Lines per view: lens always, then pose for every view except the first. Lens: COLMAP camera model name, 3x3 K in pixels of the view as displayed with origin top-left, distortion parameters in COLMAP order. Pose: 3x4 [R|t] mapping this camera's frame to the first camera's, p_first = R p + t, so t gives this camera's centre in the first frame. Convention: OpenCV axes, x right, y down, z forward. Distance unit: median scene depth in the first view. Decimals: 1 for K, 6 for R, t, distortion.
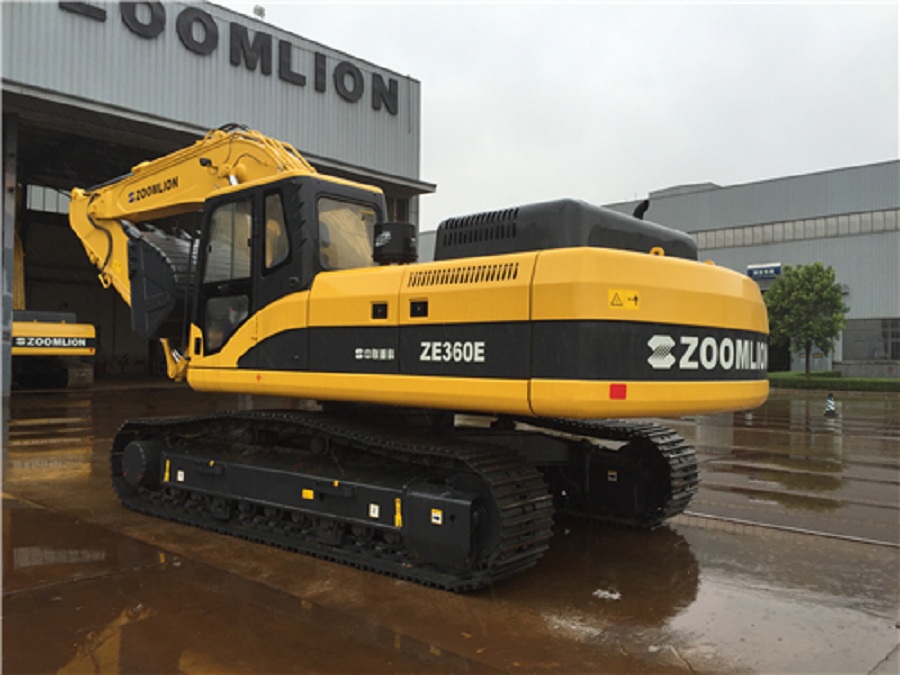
lens RADIAL K [[768.3, 0, 444.6], [0, 768.3, 337.6], [0, 0, 1]] dist [0.040841, -0.008658]
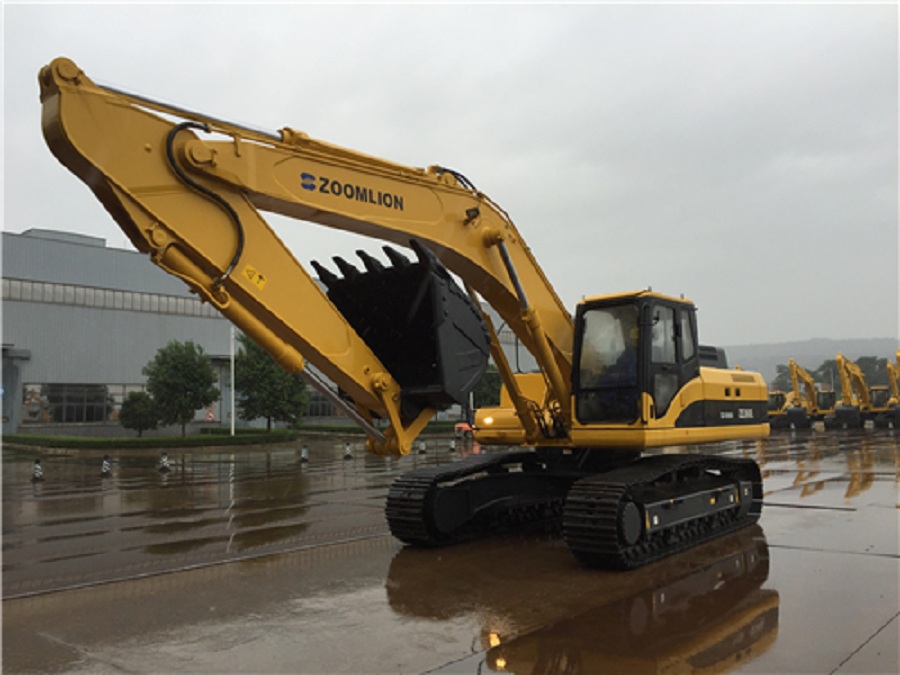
lens RADIAL K [[768.3, 0, 444.6], [0, 768.3, 337.6], [0, 0, 1]] dist [0.040841, -0.008658]
pose [[-0.015537, 0.091672, 0.995668, -1.710679], [-0.009030, 0.995735, -0.091819, 0.010279], [-0.999839, -0.010417, -0.014643, 1.481190]]
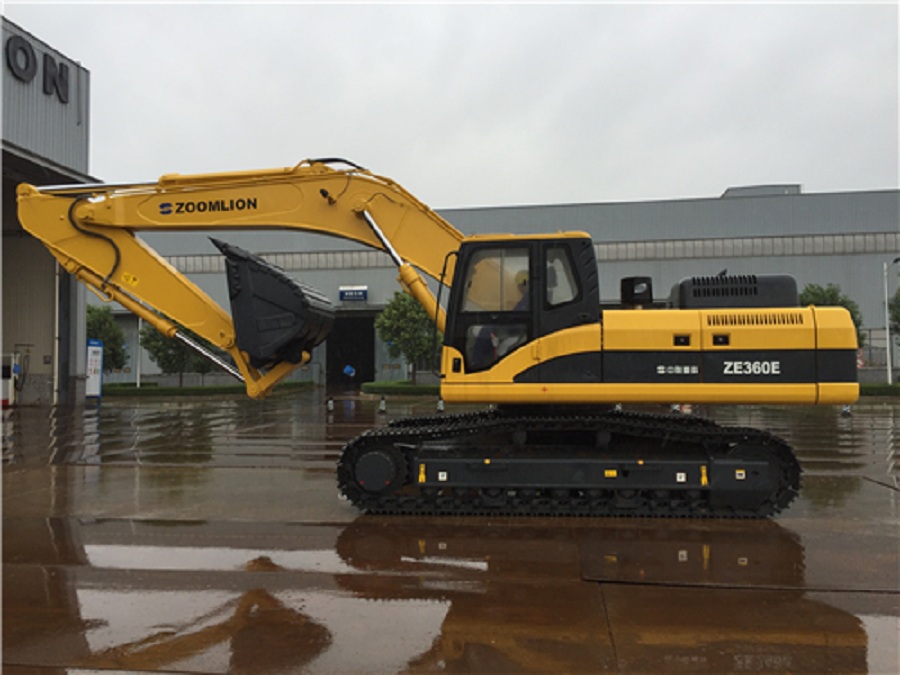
lens RADIAL K [[768.3, 0, 444.6], [0, 768.3, 337.6], [0, 0, 1]] dist [0.040841, -0.008658]
pose [[0.818650, 0.012023, 0.574167, -1.109256], [-0.002510, 0.999846, -0.017357, -0.011389], [-0.574288, 0.012768, 0.818554, 0.047783]]
